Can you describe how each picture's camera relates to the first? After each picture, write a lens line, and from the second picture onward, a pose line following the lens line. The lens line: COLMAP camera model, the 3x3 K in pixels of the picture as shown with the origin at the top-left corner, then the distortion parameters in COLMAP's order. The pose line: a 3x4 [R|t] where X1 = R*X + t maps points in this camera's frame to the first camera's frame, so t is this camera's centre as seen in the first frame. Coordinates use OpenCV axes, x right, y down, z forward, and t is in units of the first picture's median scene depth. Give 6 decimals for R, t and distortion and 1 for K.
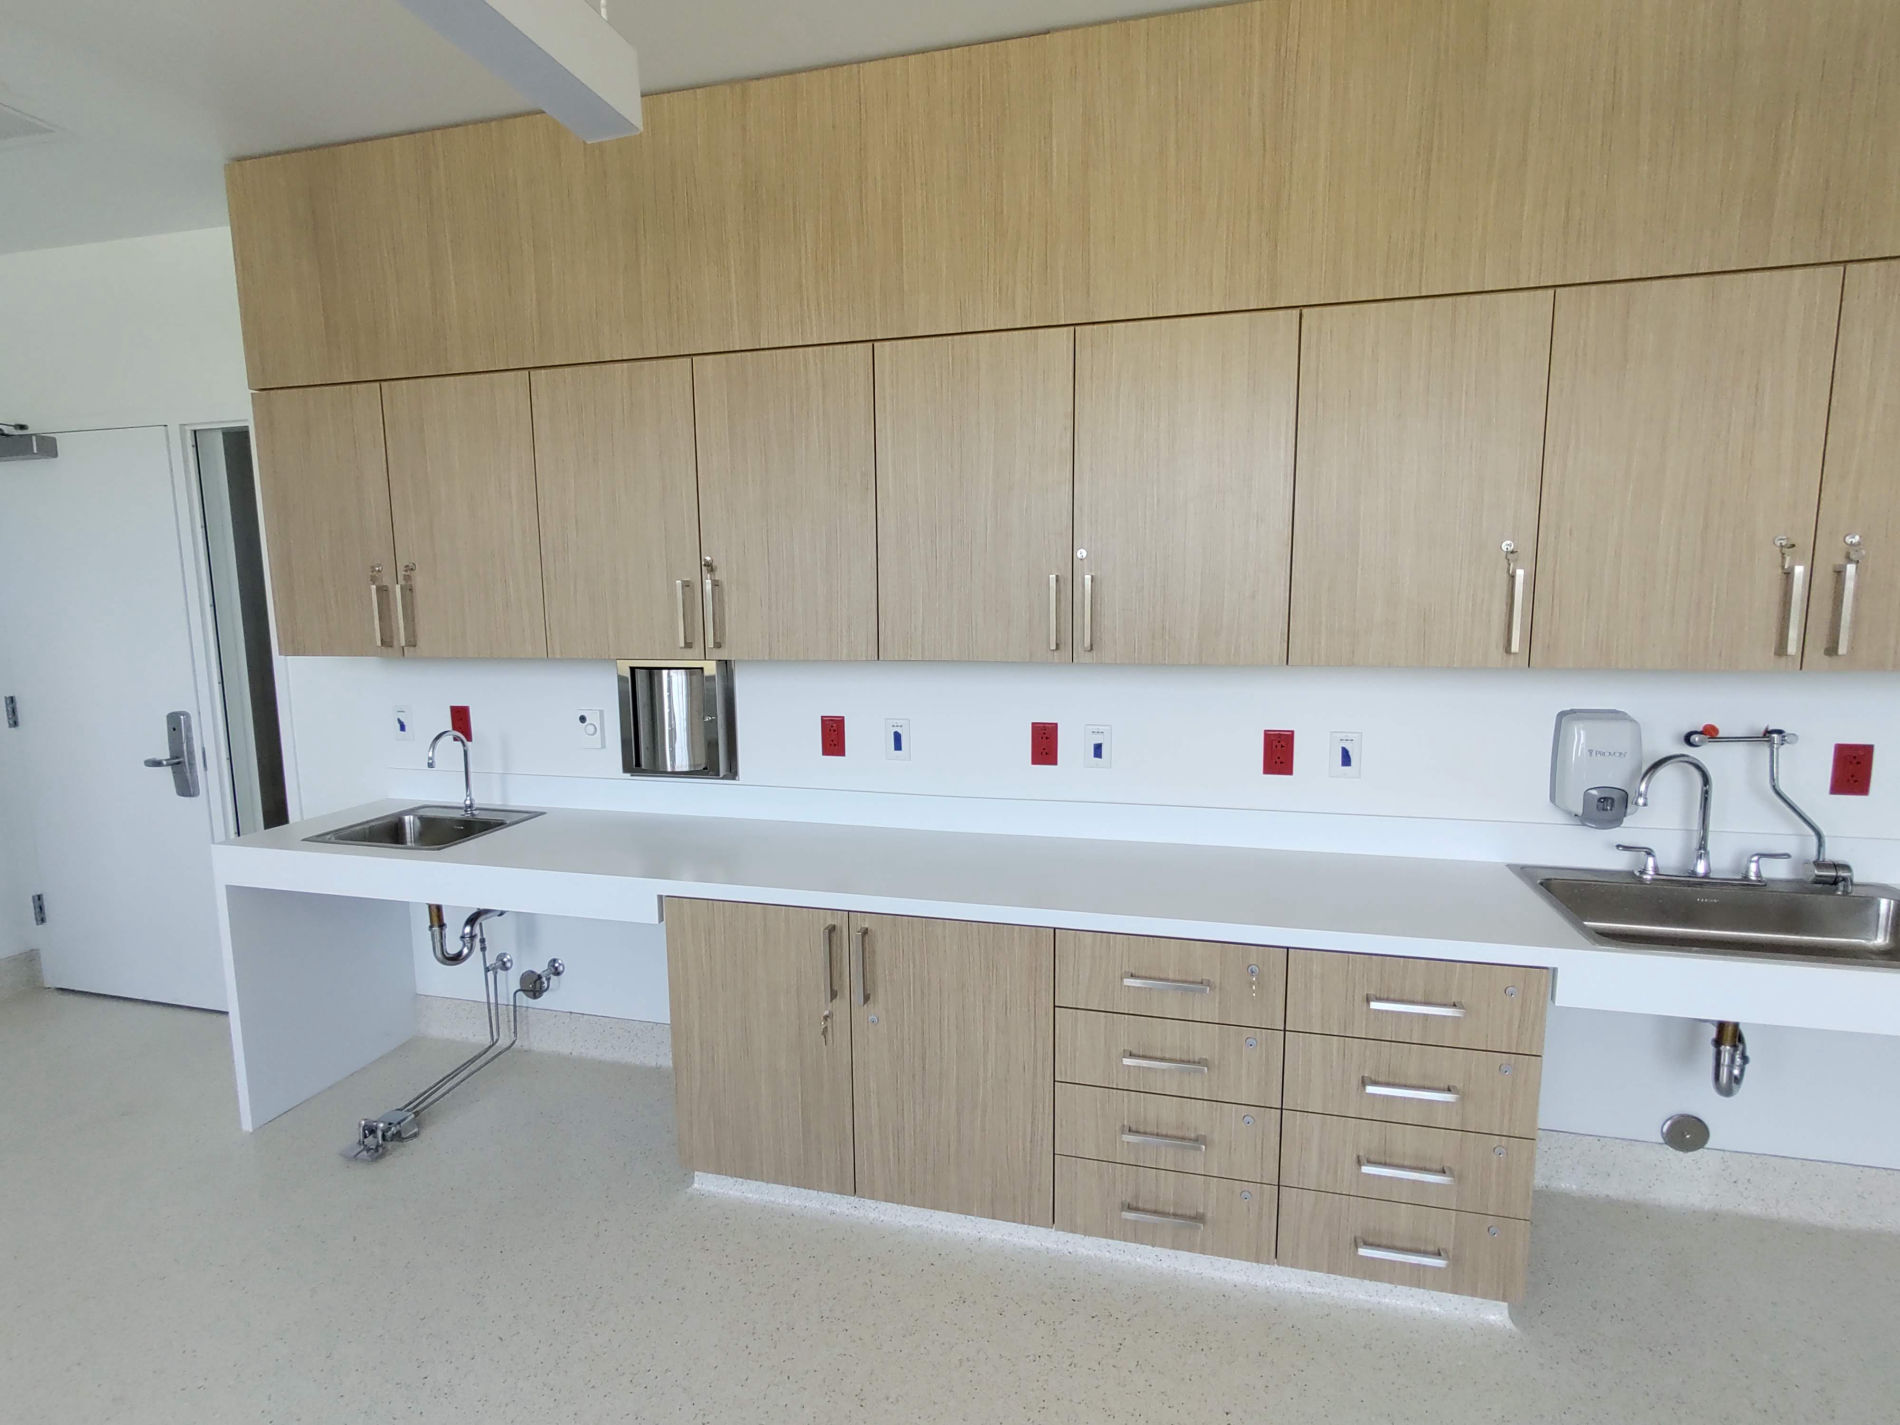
lens RADIAL K [[937.0, 0, 956.5], [0, 937.0, 712.5], [0, 0, 1]] dist [-0.002220, 0.000039]
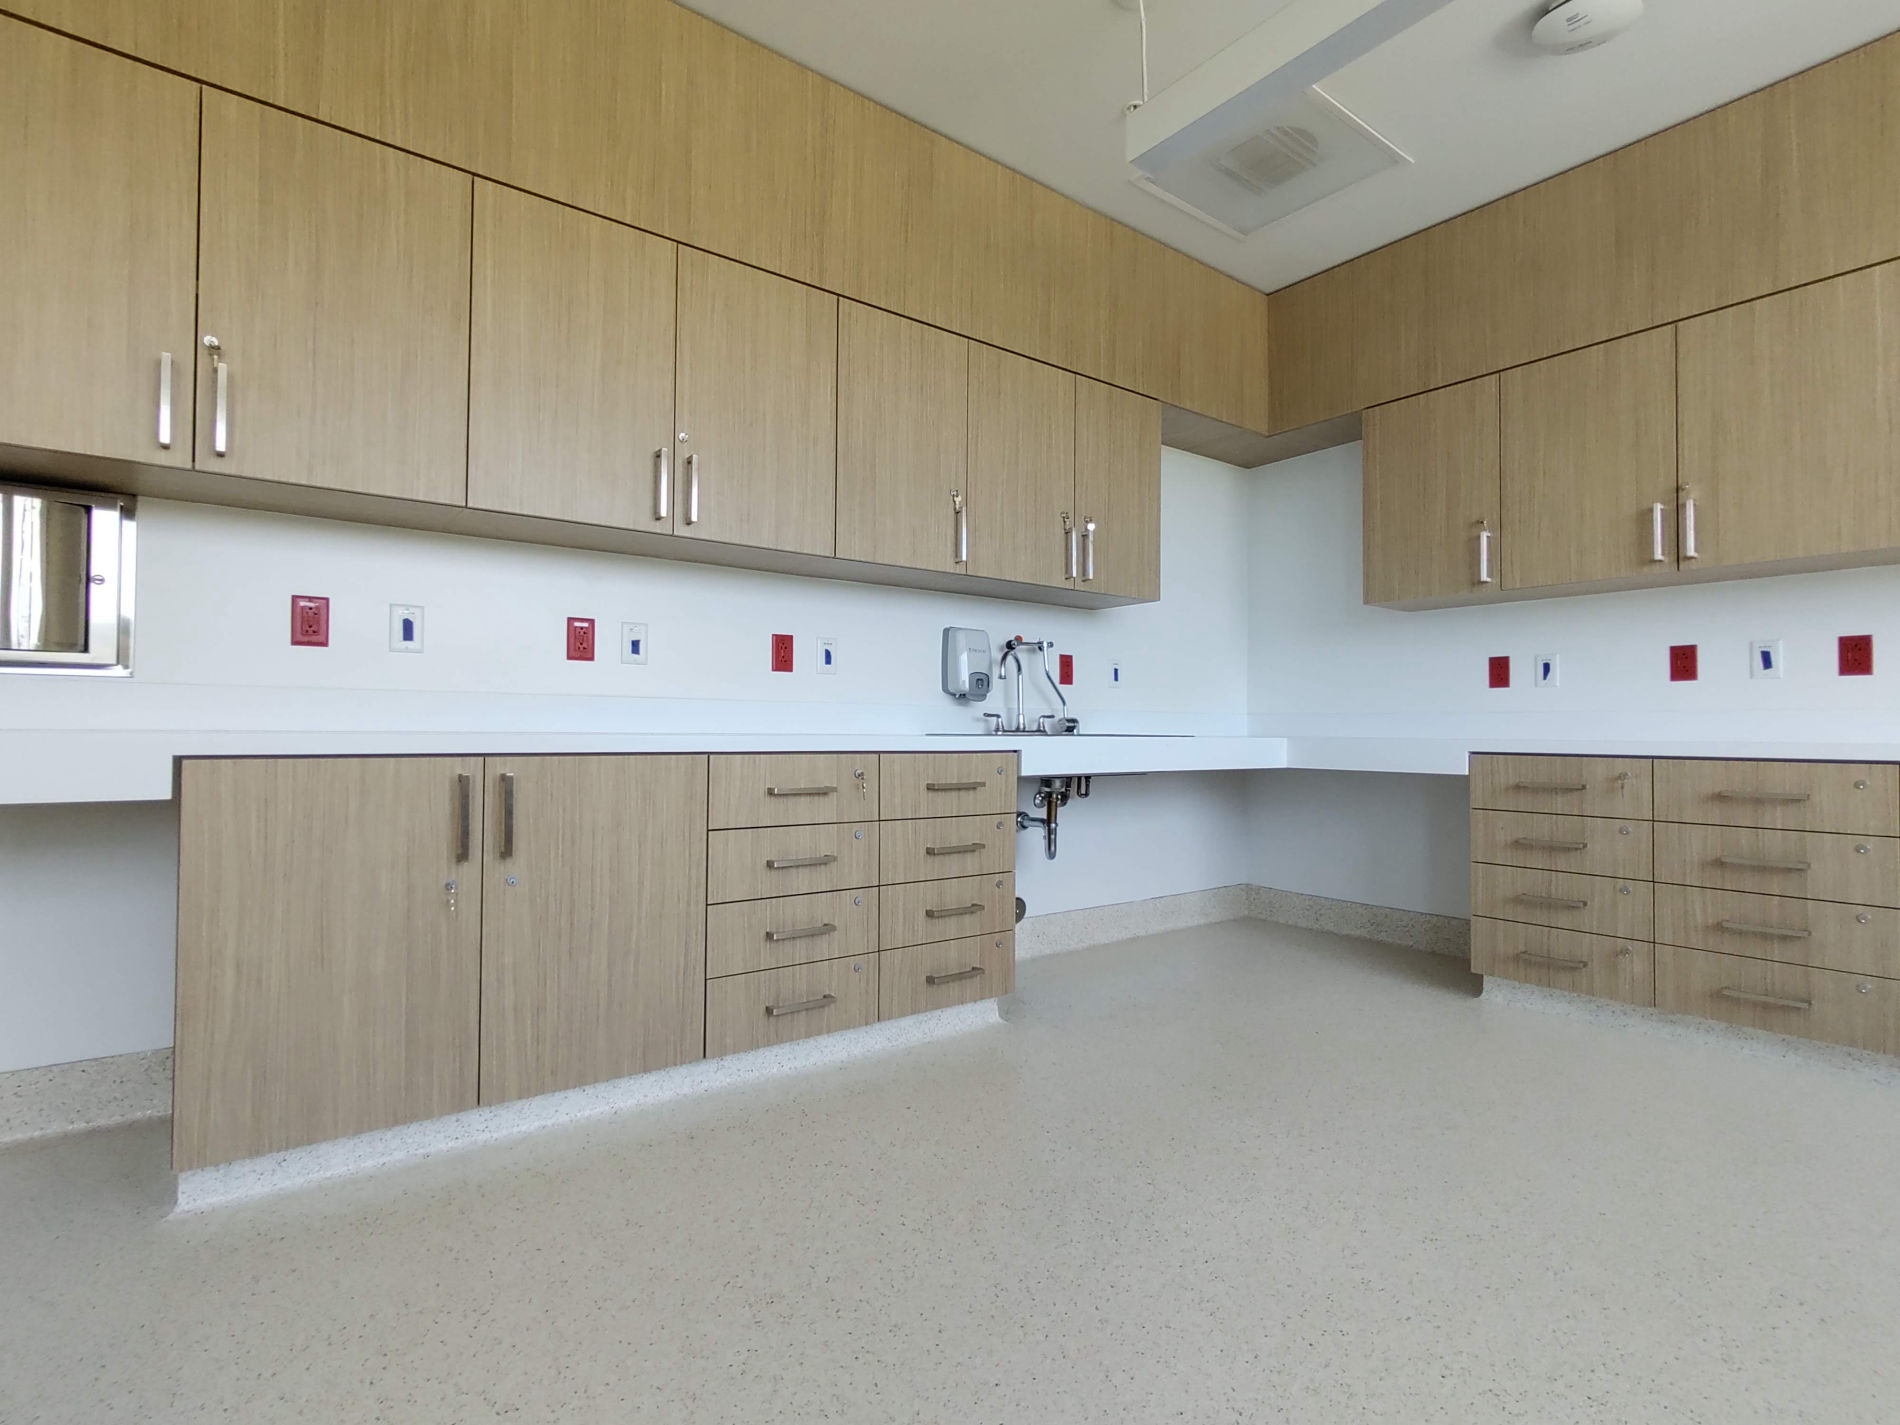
lens RADIAL K [[944.9, 0, 954.1], [0, 944.9, 711.8], [0, 0, 1]] dist [-0.004068, 0.001505]
pose [[0.615760, 0.030462, 0.787345, -0.541701], [0.088278, 0.990294, -0.107354, 0.303075], [-0.782973, 0.135609, 0.607095, 0.104381]]
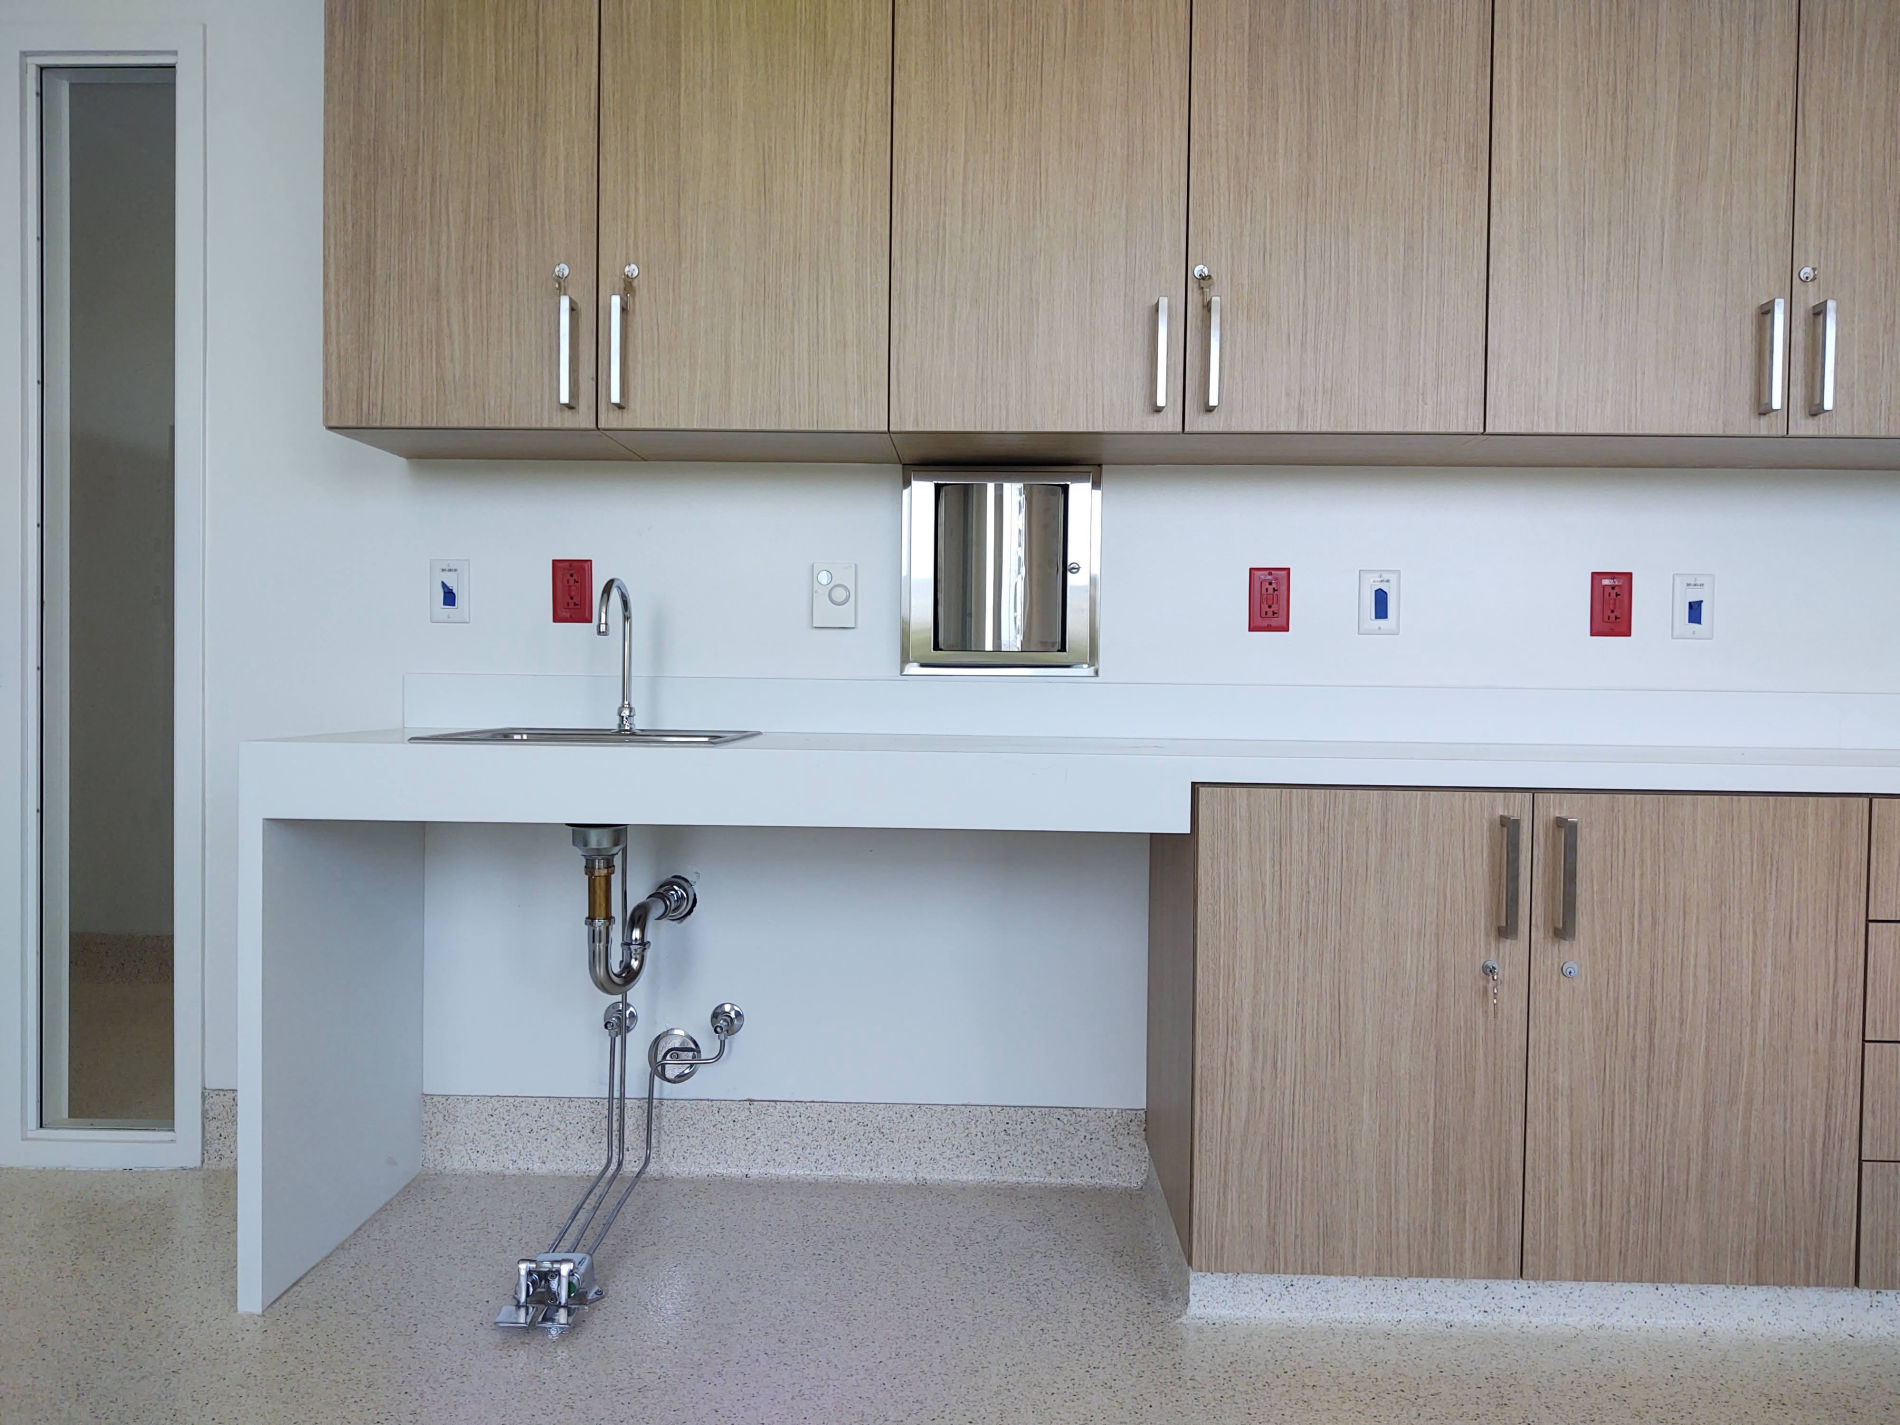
lens RADIAL K [[1439.6, 0, 941.6], [0, 1439.6, 713.1], [0, 0, 1]] dist [0.024176, -0.049154]
pose [[0.975847, 0.017172, 0.217779, -0.707481], [0.006031, 0.994408, -0.105435, 0.257275], [-0.218371, 0.104201, 0.970287, 0.142550]]
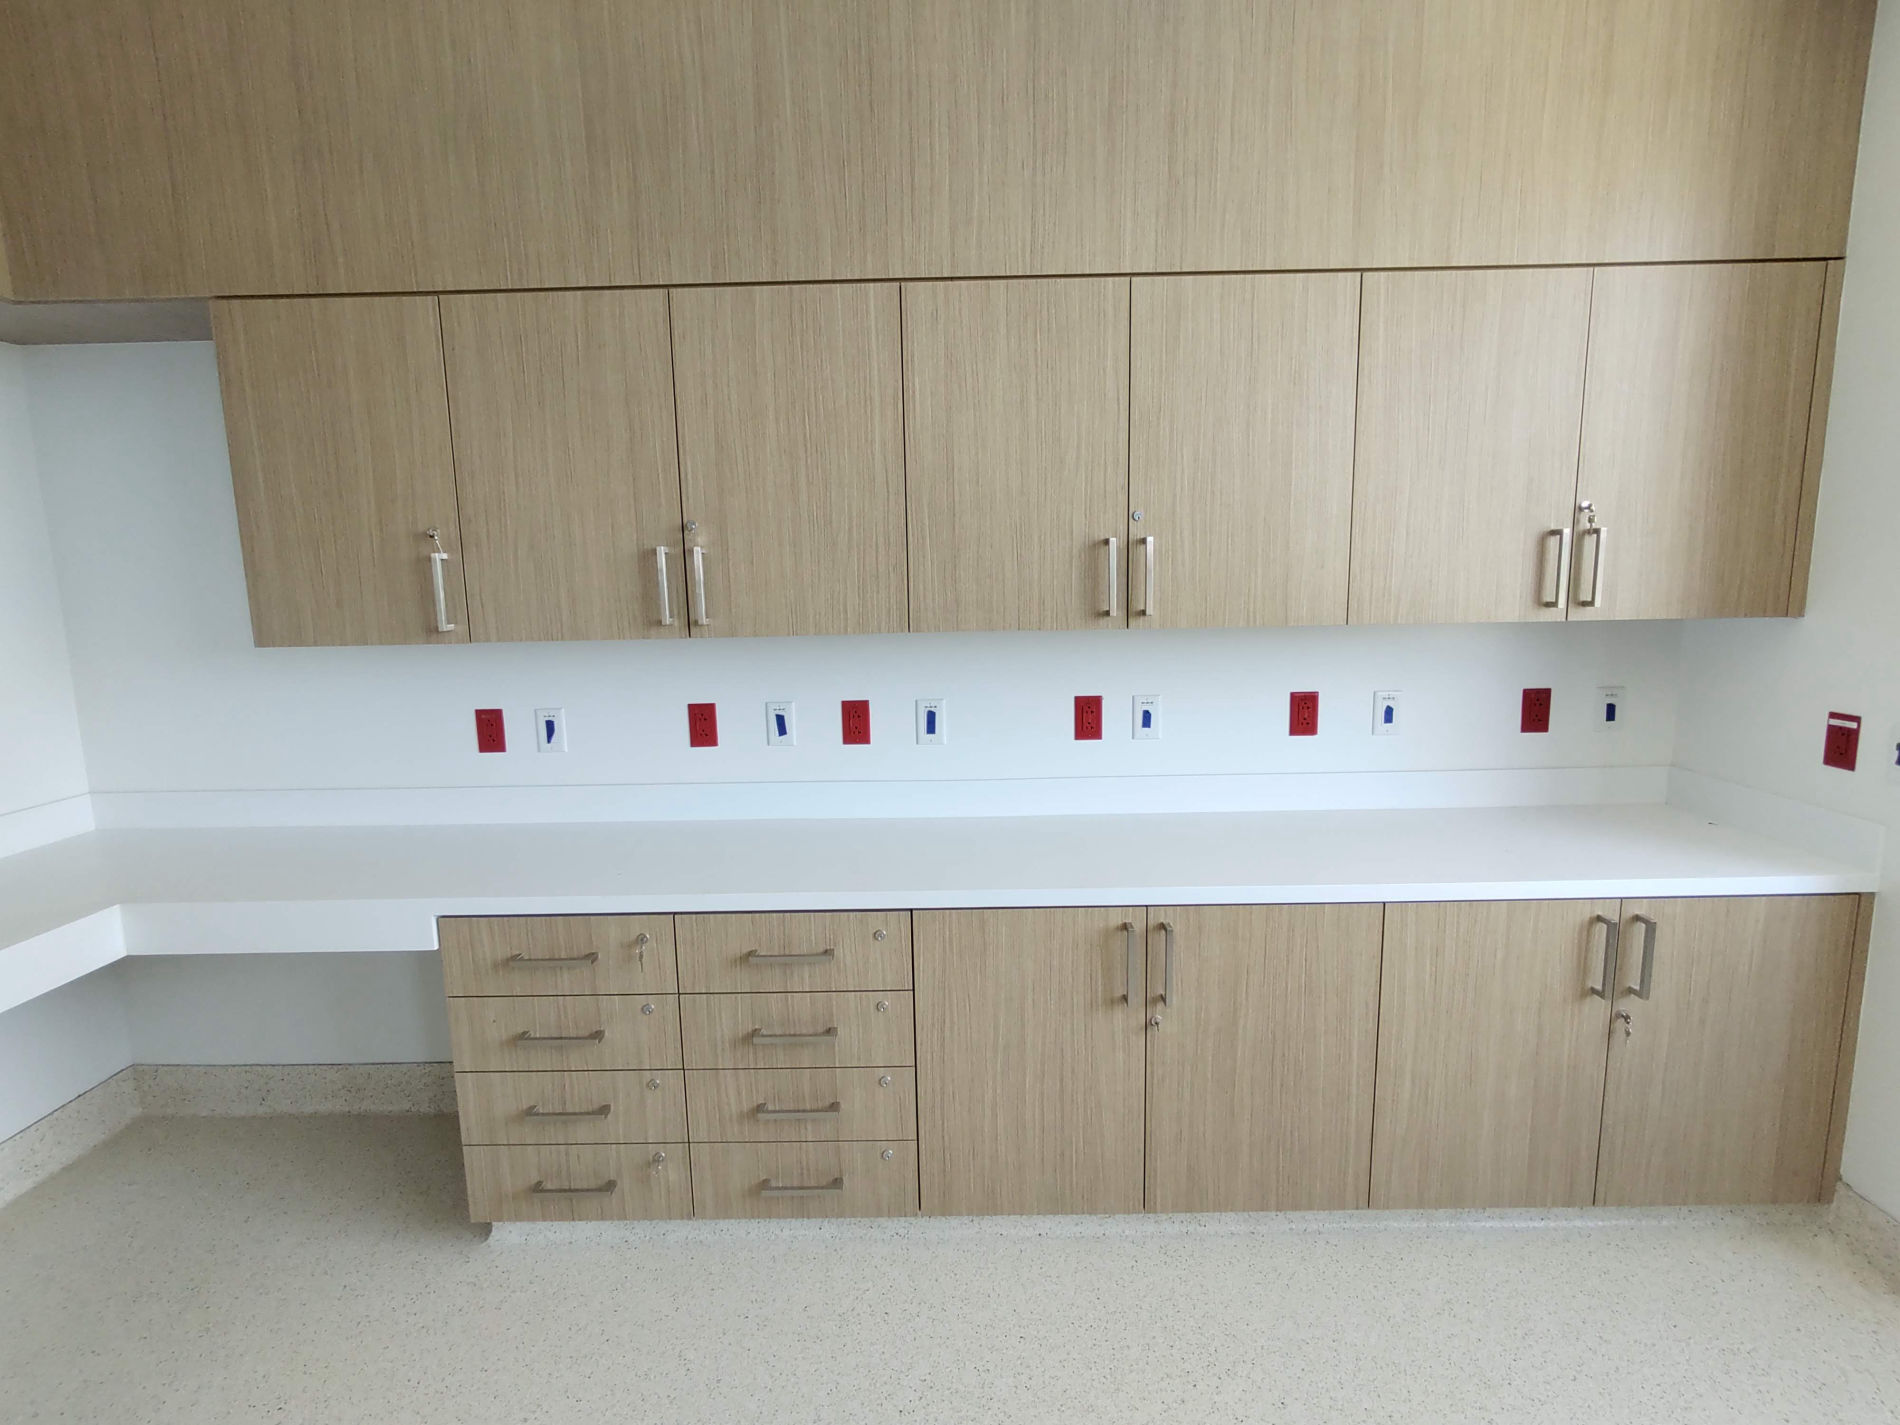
lens RADIAL K [[944.1, 0, 954.7], [0, 944.1, 711.4], [0, 0, 1]] dist [-0.004353, 0.002447]
pose [[-0.242529, -0.130416, 0.961338, 0.075987], [0.146632, 0.974611, 0.169209, 0.003867], [-0.958999, 0.182001, -0.217248, 0.047395]]
